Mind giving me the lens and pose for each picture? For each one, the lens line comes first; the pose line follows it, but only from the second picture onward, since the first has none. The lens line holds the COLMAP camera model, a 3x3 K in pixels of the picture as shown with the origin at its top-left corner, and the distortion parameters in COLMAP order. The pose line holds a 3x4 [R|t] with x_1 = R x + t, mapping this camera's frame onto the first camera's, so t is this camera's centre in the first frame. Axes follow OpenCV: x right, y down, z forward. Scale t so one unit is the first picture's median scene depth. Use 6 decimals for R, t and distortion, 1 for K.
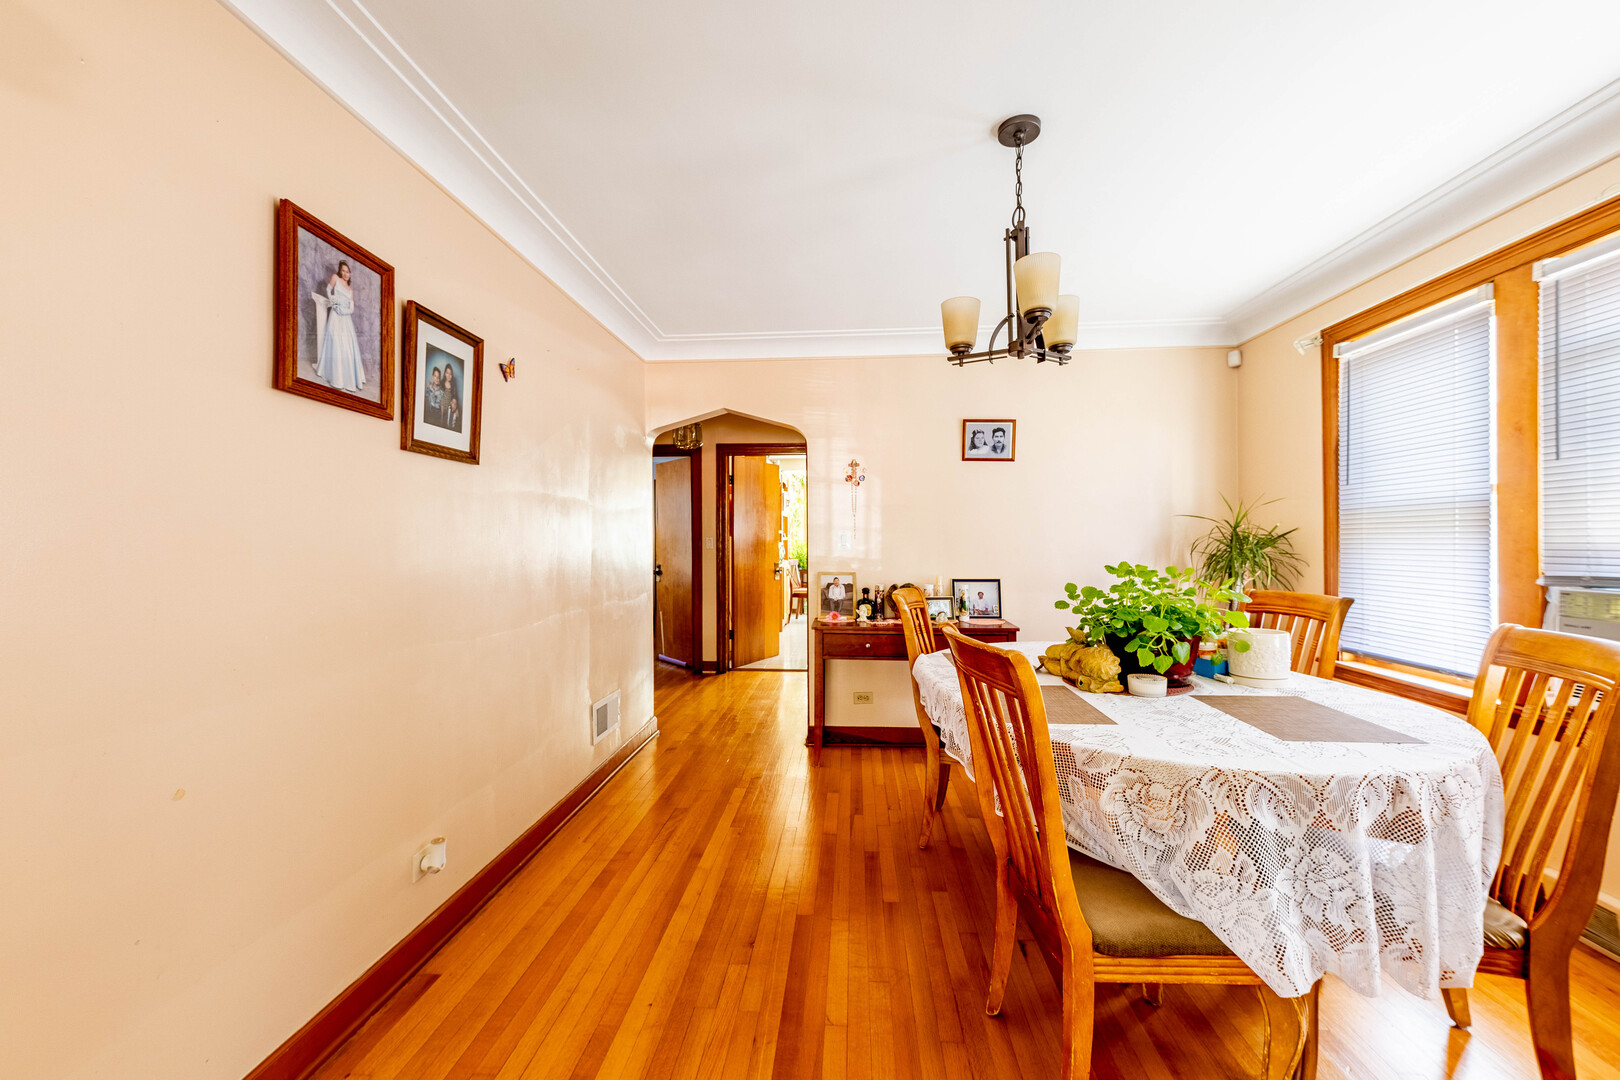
lens RADIAL K [[638.0, 0, 797.0], [0, 638.0, 540.9], [0, 0, 1]] dist [0.011221, -0.000220]
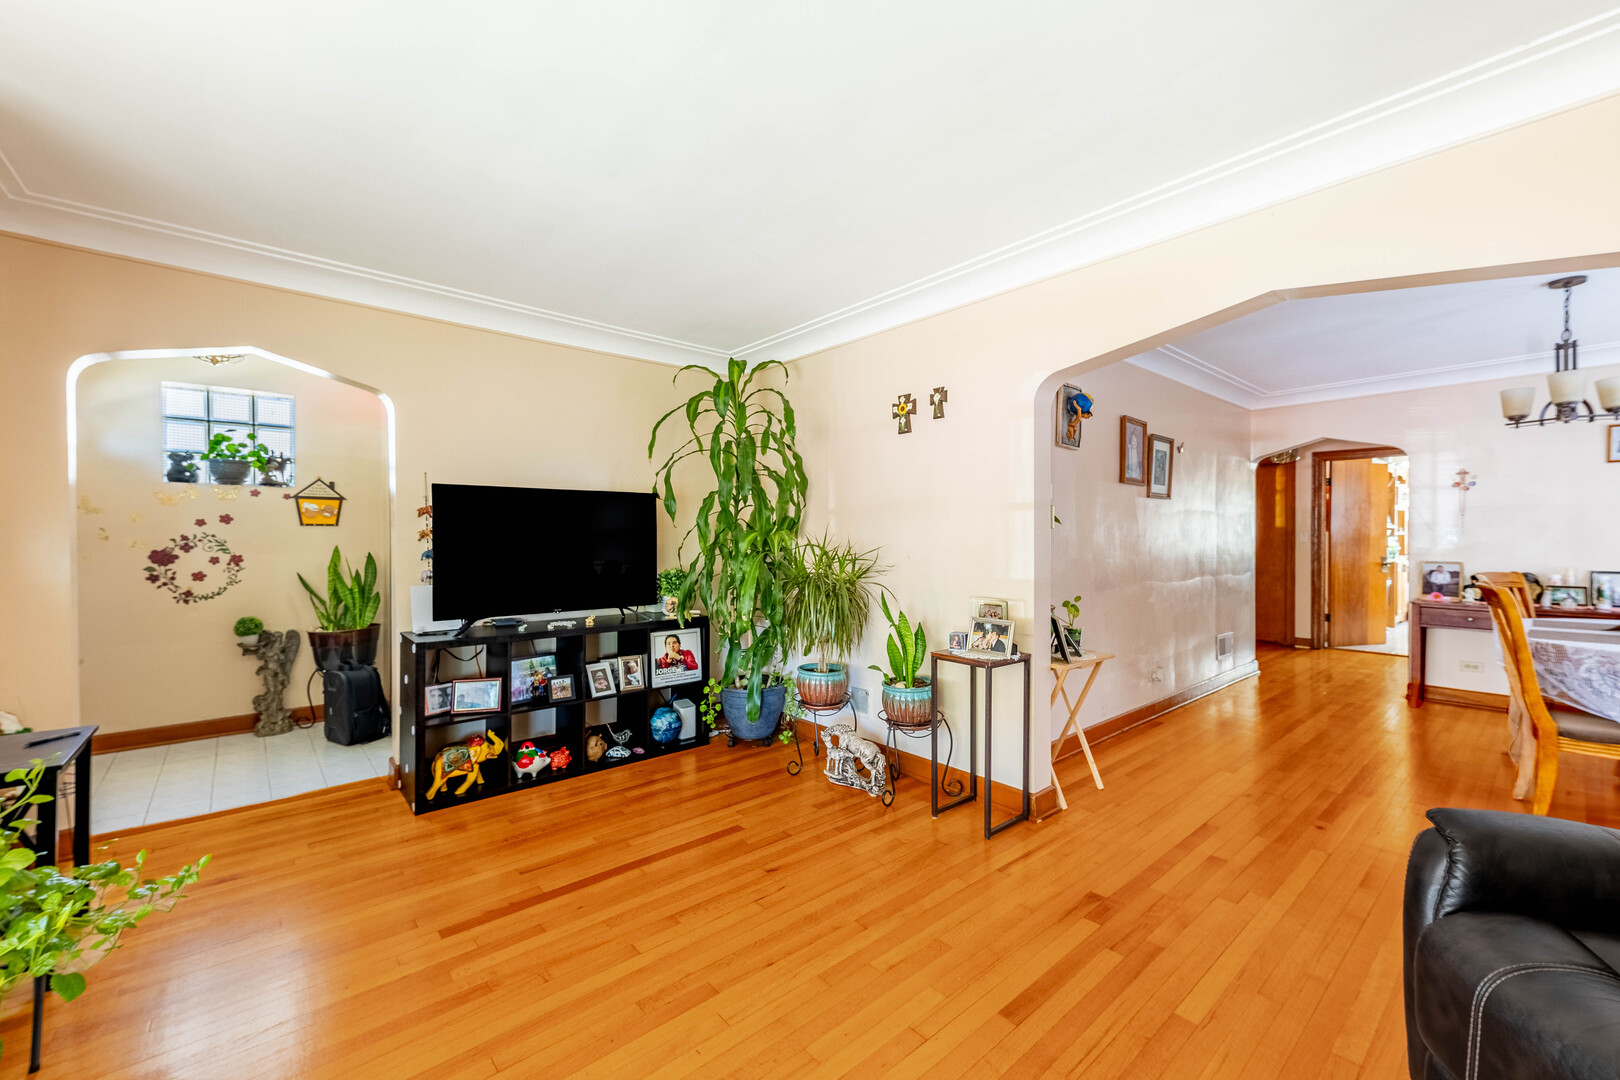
lens RADIAL K [[638.0, 0, 797.0], [0, 638.0, 540.9], [0, 0, 1]] dist [0.011221, -0.000220]
pose [[0.702277, 0.008289, -0.711856, 0.075698], [-0.000794, 0.999941, 0.010860, -0.003184], [0.711904, -0.007062, 0.702242, -0.759633]]
